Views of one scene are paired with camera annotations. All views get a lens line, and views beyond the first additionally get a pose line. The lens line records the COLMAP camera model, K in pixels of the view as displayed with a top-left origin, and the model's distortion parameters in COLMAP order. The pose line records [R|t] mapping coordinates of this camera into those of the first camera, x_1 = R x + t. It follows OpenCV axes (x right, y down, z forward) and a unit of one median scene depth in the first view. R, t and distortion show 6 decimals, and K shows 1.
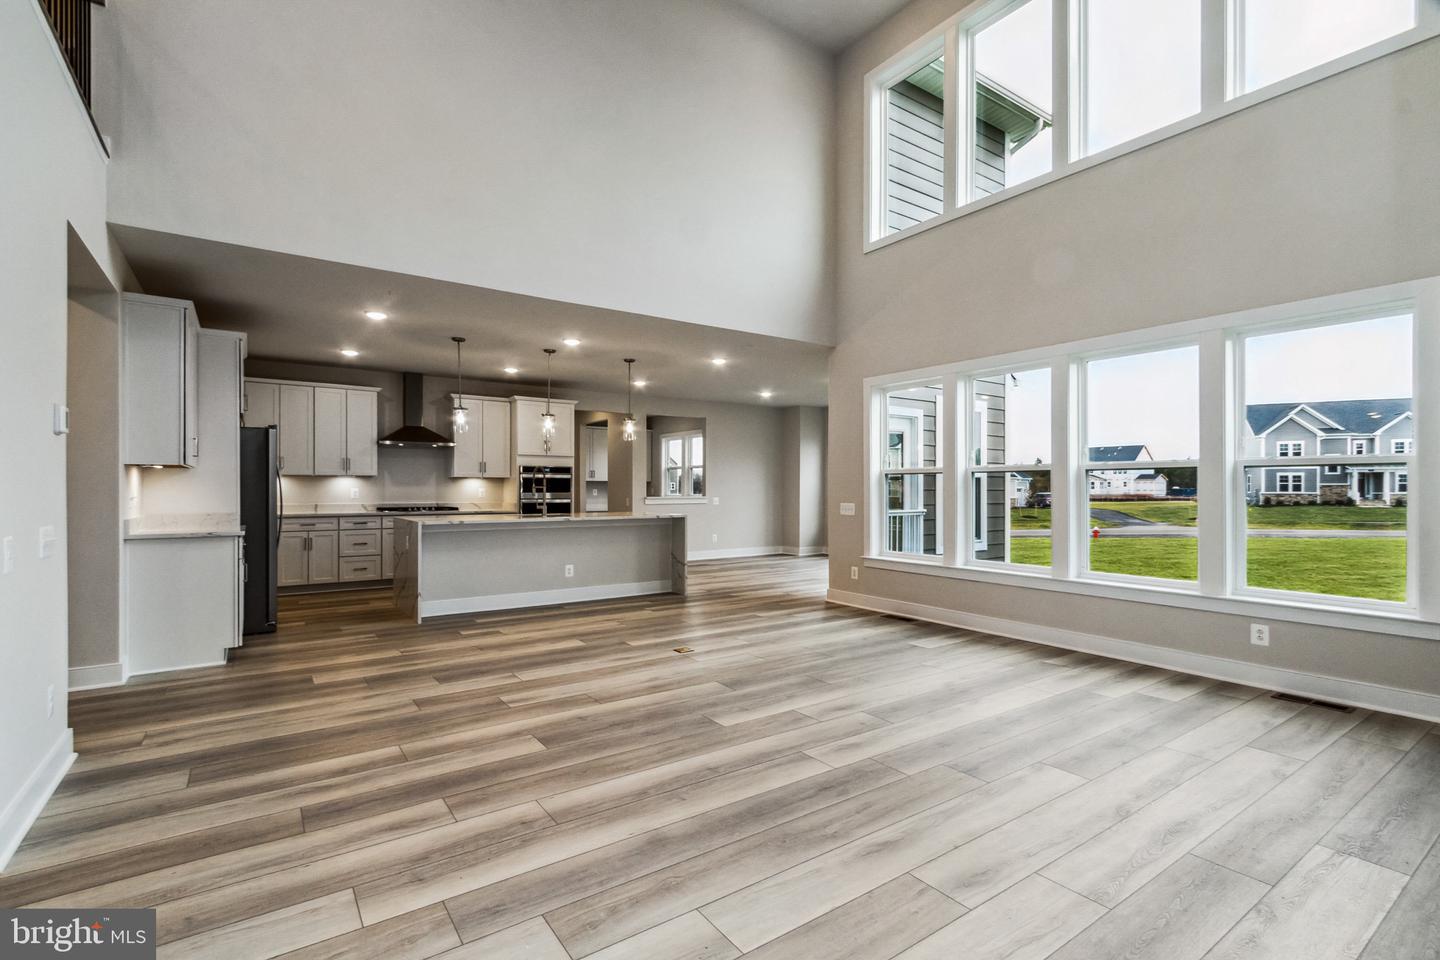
lens RADIAL K [[662.0, 0, 702.2], [0, 662.0, 491.2], [0, 0, 1]] dist [0.003717, -0.002386]
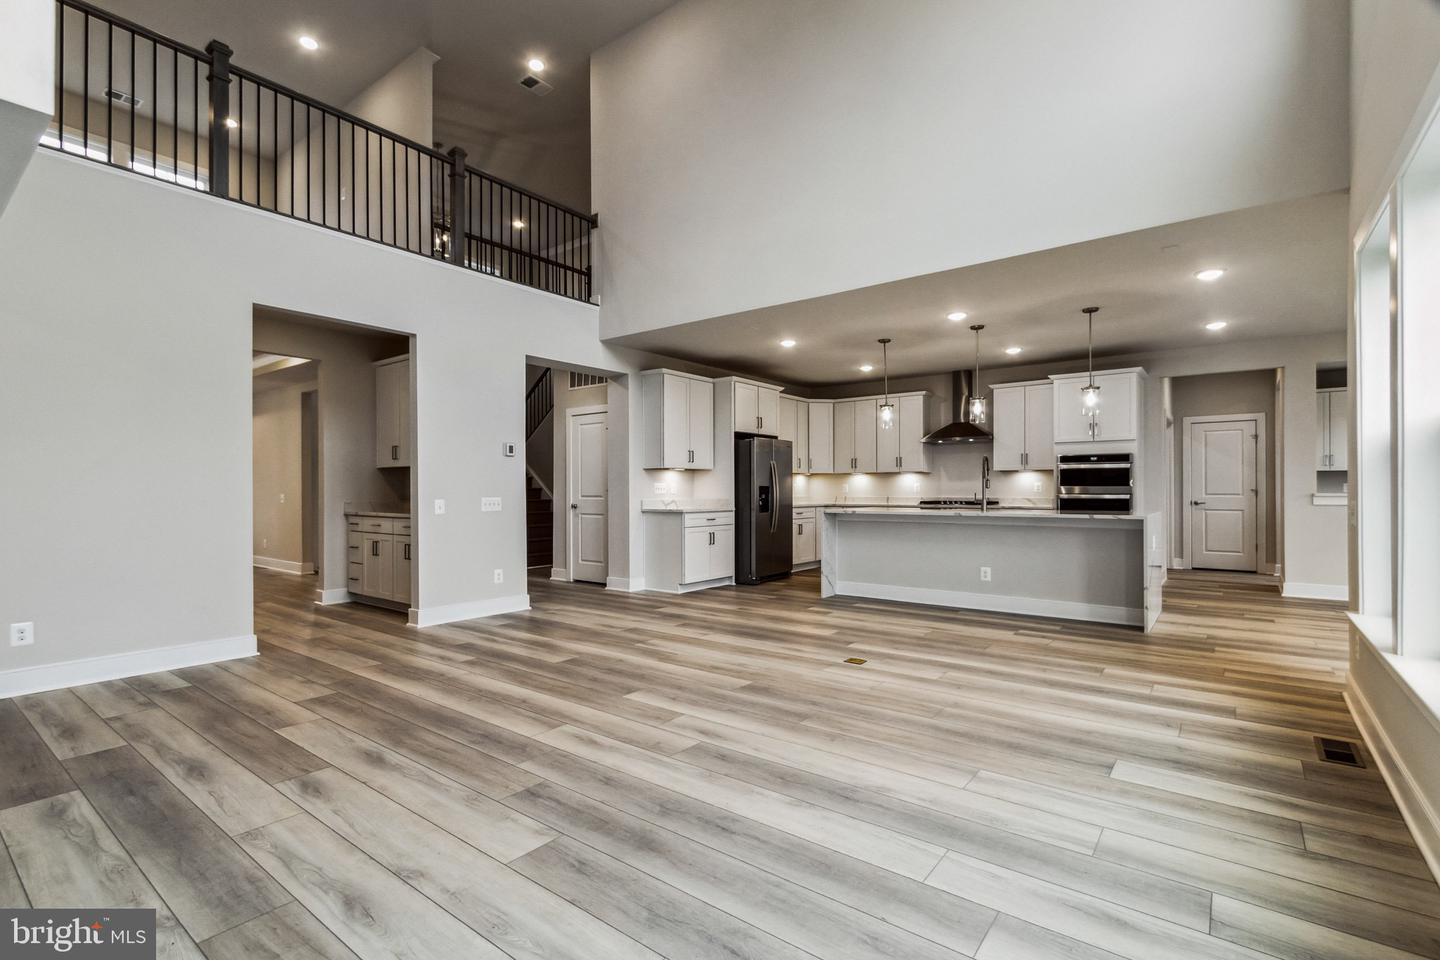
lens RADIAL K [[662.0, 0, 711.2], [0, 662.0, 489.1], [0, 0, 1]] dist [0.003717, -0.002386]
pose [[0.305291, -0.002195, -0.952257, 0.860246], [-0.000912, 0.999996, -0.002597, 0.017613], [0.952259, 0.001661, 0.305288, 0.634525]]
